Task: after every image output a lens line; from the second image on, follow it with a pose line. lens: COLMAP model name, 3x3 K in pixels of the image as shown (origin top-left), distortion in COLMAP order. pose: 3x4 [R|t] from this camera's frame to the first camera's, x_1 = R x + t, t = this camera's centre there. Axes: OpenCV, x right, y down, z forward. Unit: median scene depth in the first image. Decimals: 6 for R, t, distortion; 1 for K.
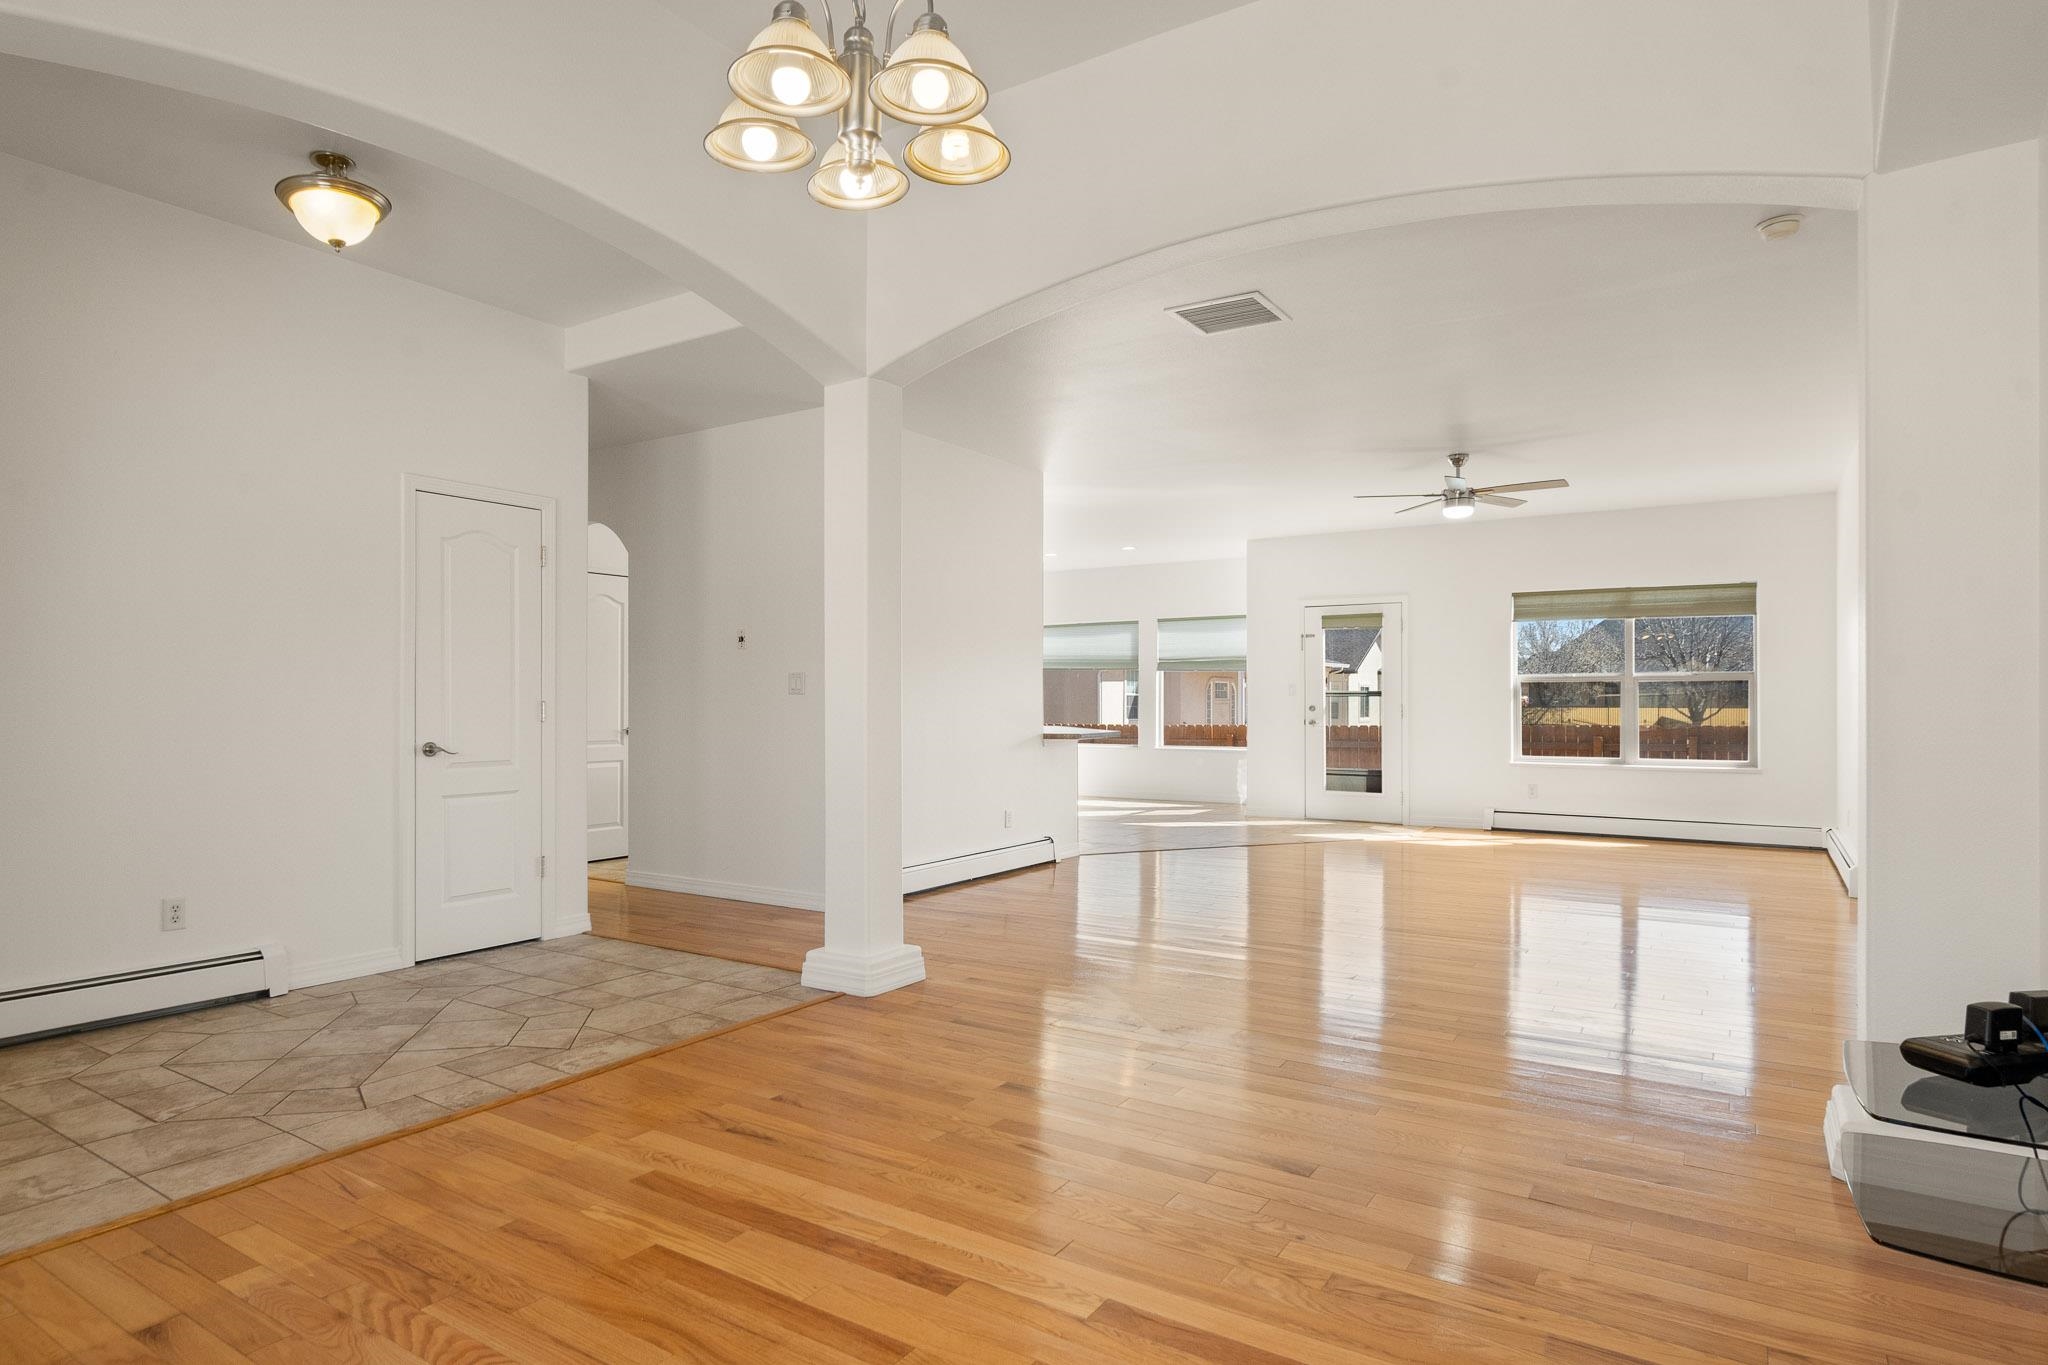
lens RADIAL K [[1125.2, 0, 1019.1], [0, 1125.2, 723.6], [0, 0, 1]] dist [0.001003, -0.000002]
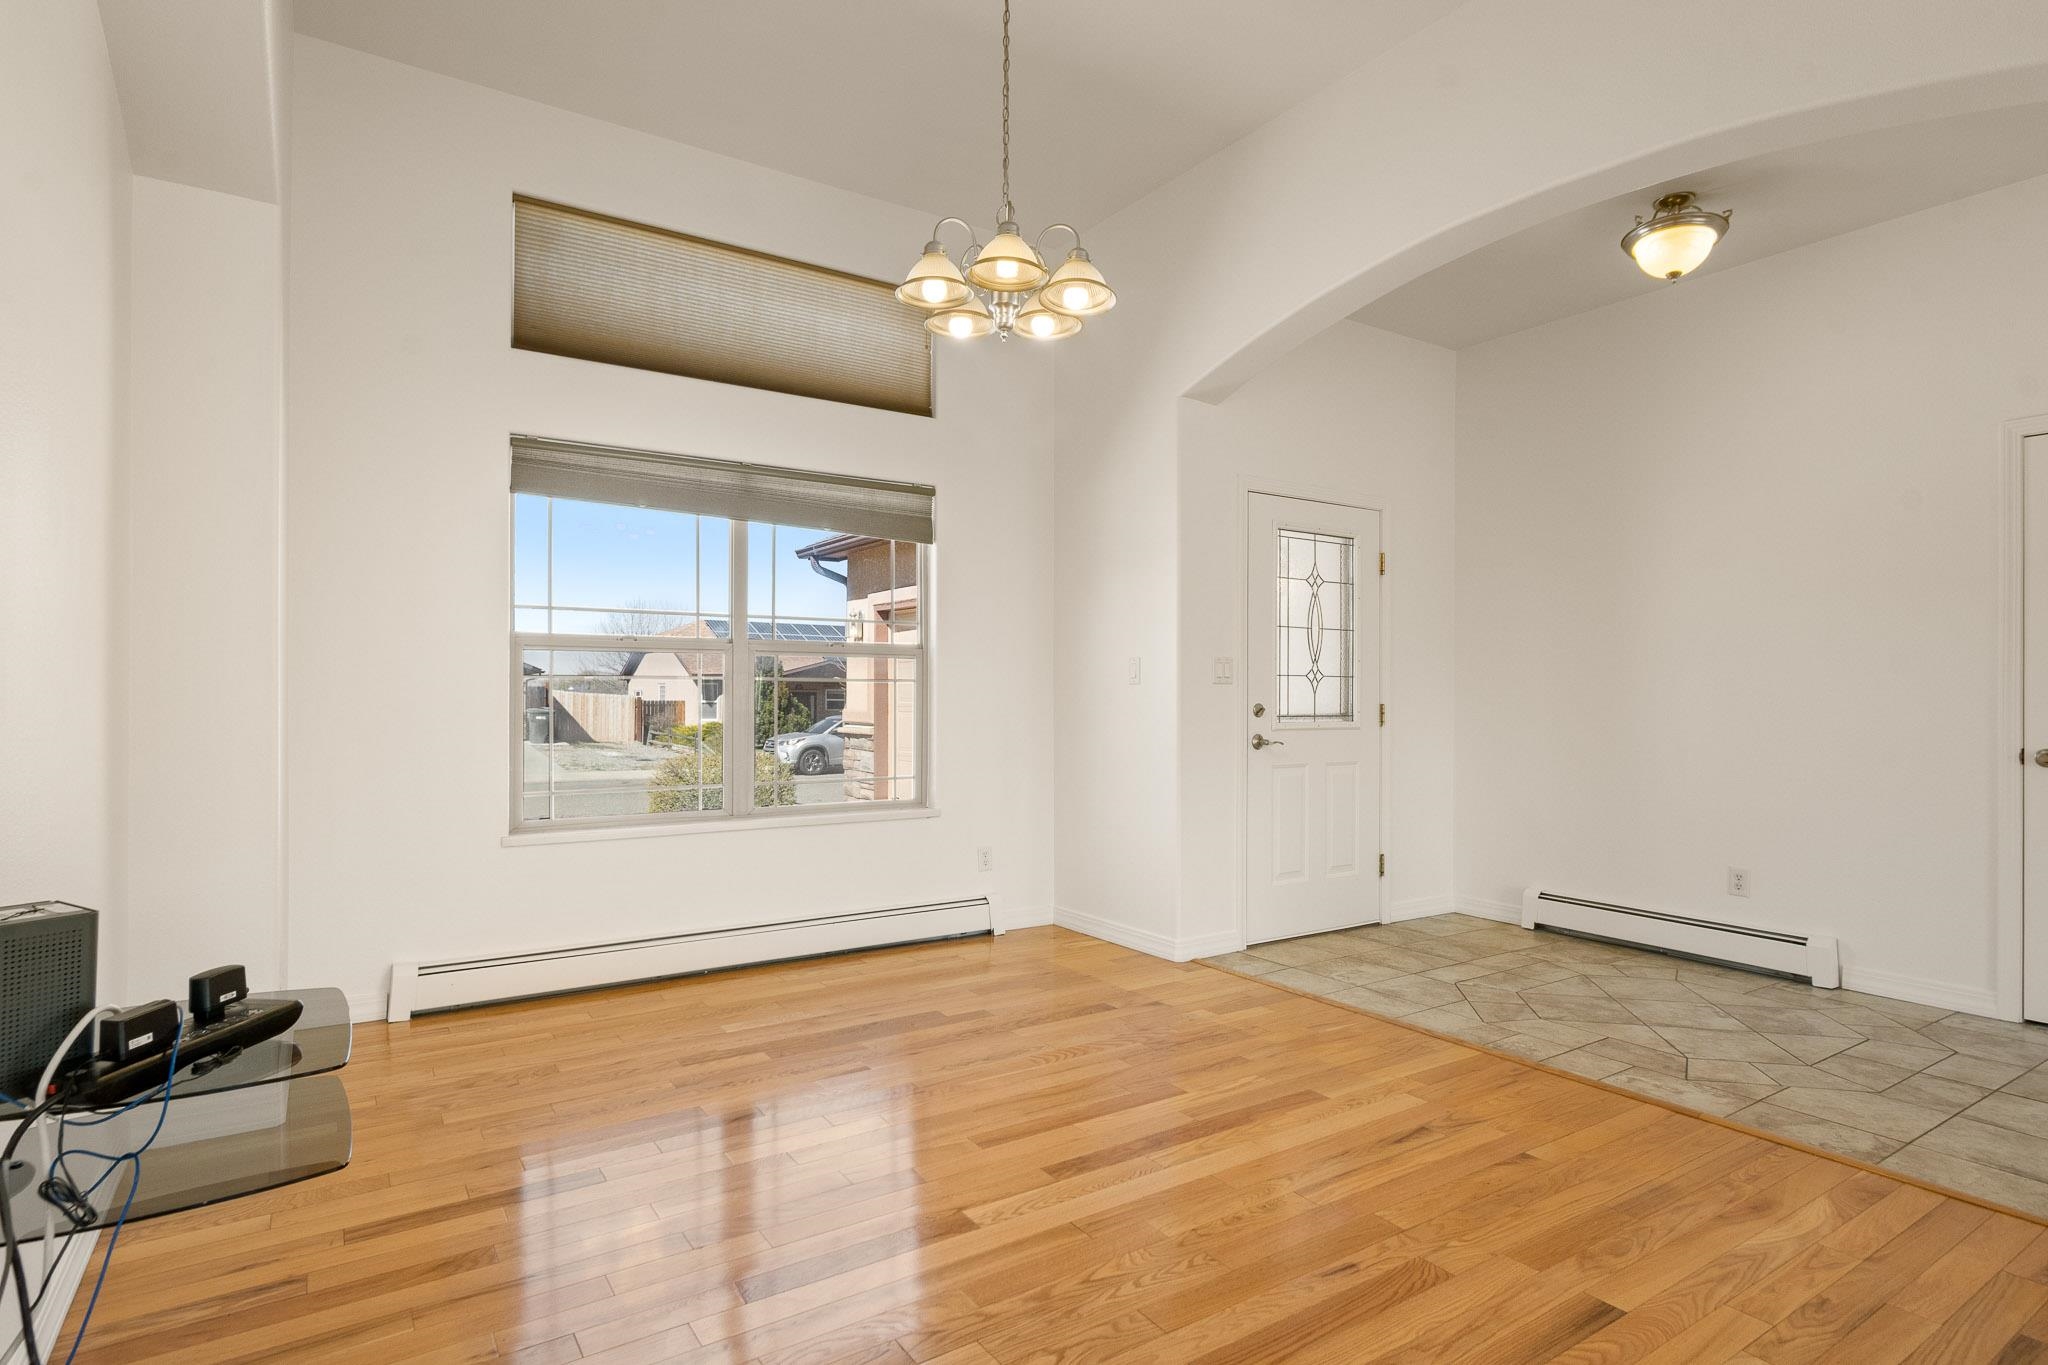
lens RADIAL K [[1054.2, 0, 1016.9], [0, 1054.2, 690.7], [0, 0, 1]] dist [-0.000896, 0.000061]
pose [[-0.403875, -0.008321, -0.914777, 0.552338], [-0.021549, 0.999768, 0.000420, -0.010639], [0.914561, 0.019882, -0.403960, 0.786238]]
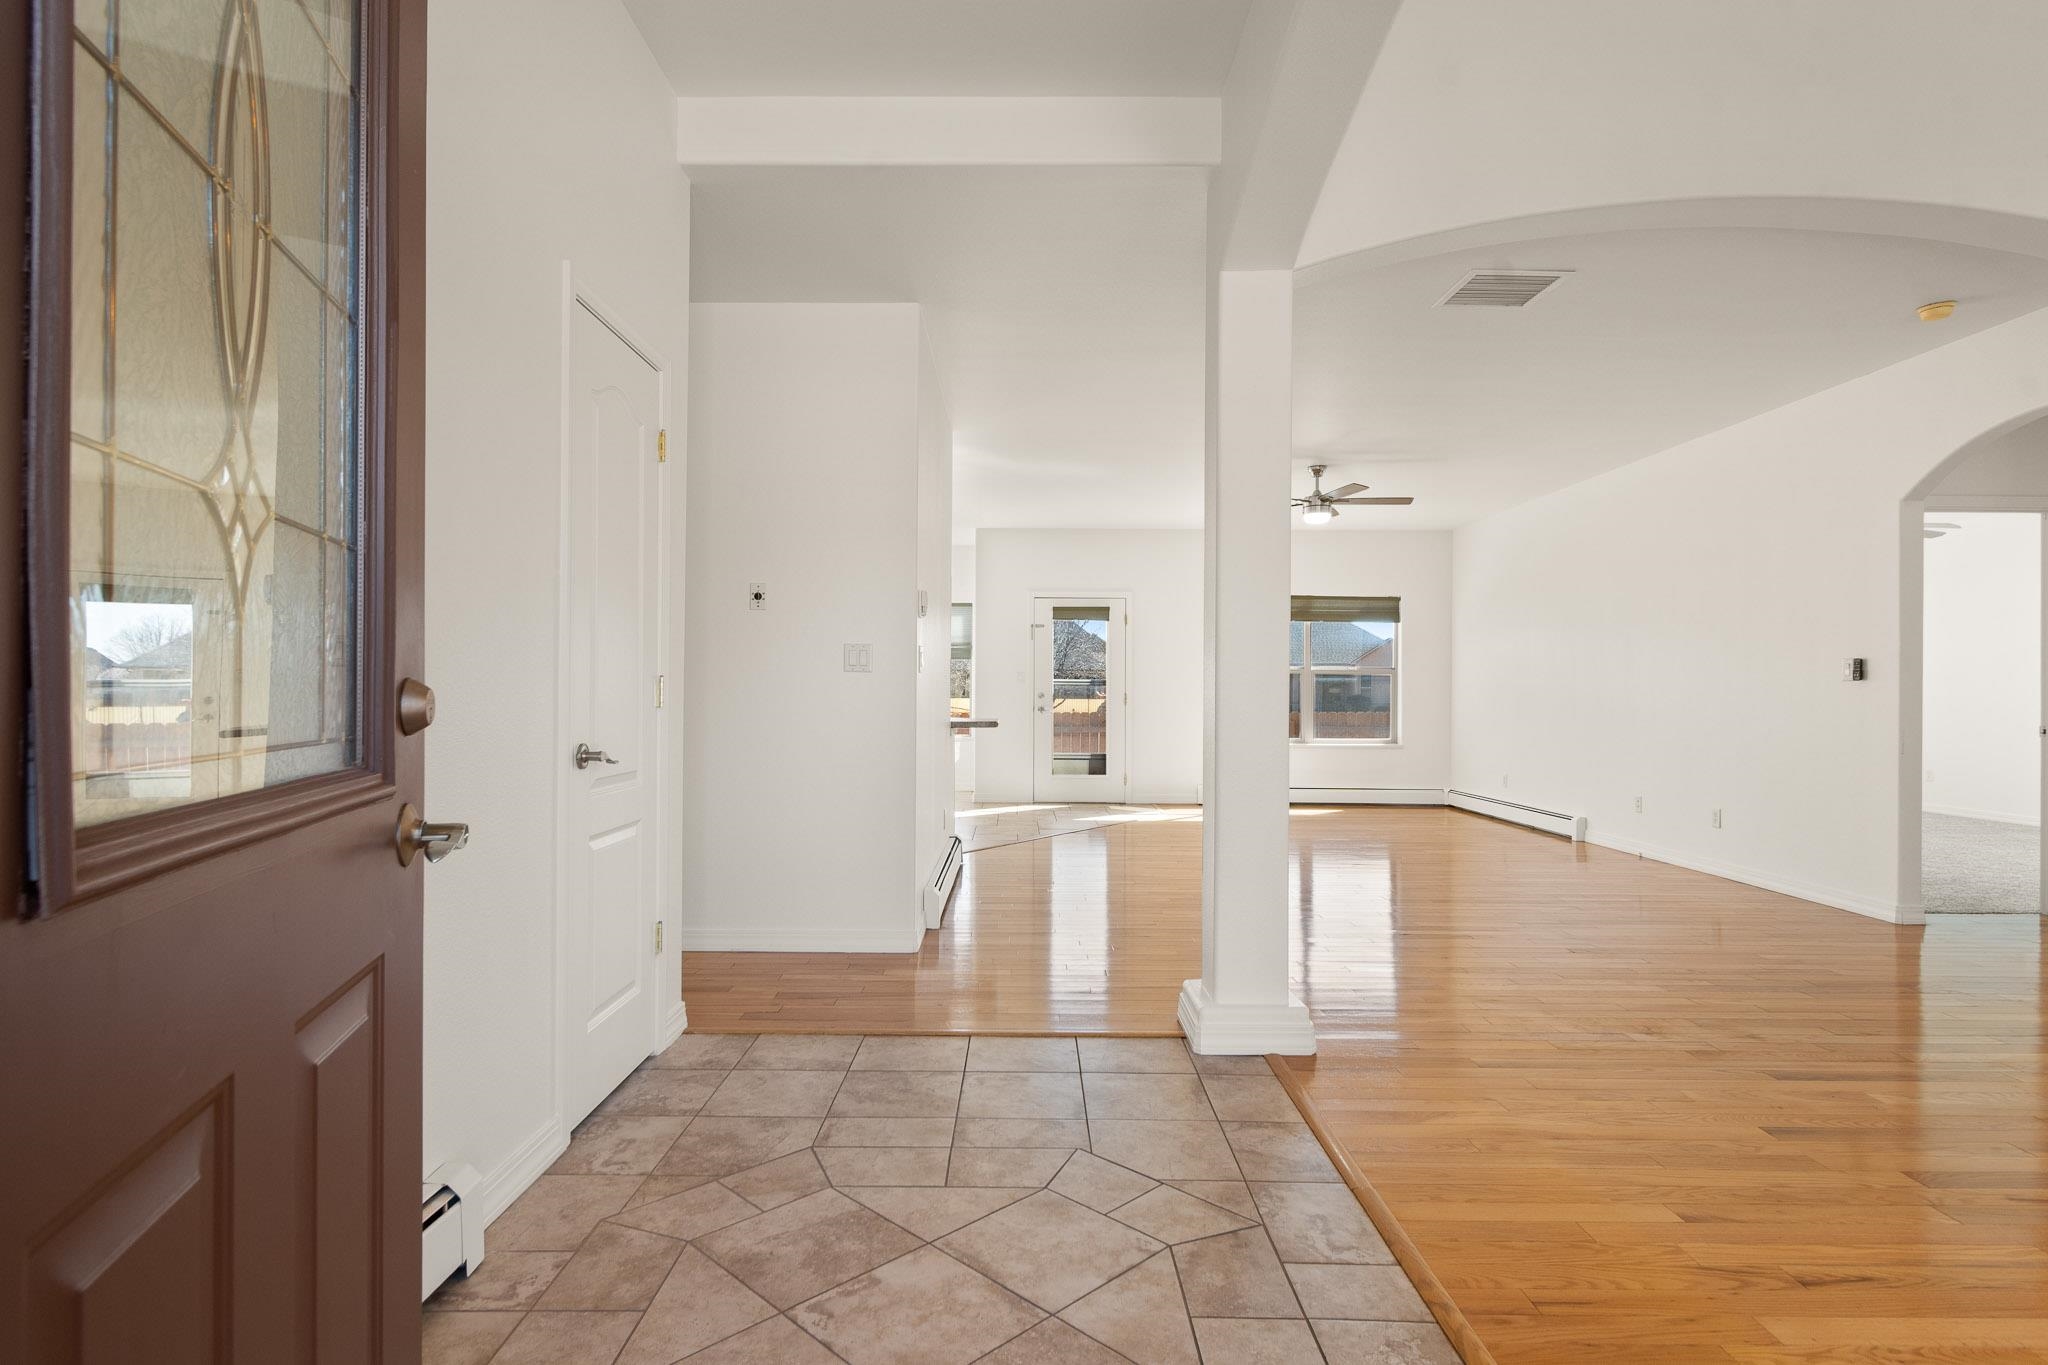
lens RADIAL K [[1054.2, 0, 1016.9], [0, 1054.2, 690.7], [0, 0, 1]] dist [-0.000896, 0.000061]
pose [[0.842901, 0.006451, 0.538031, -0.776353], [0.005065, 0.999789, -0.019921, 0.002876], [-0.538046, 0.019517, 0.842690, 0.533556]]
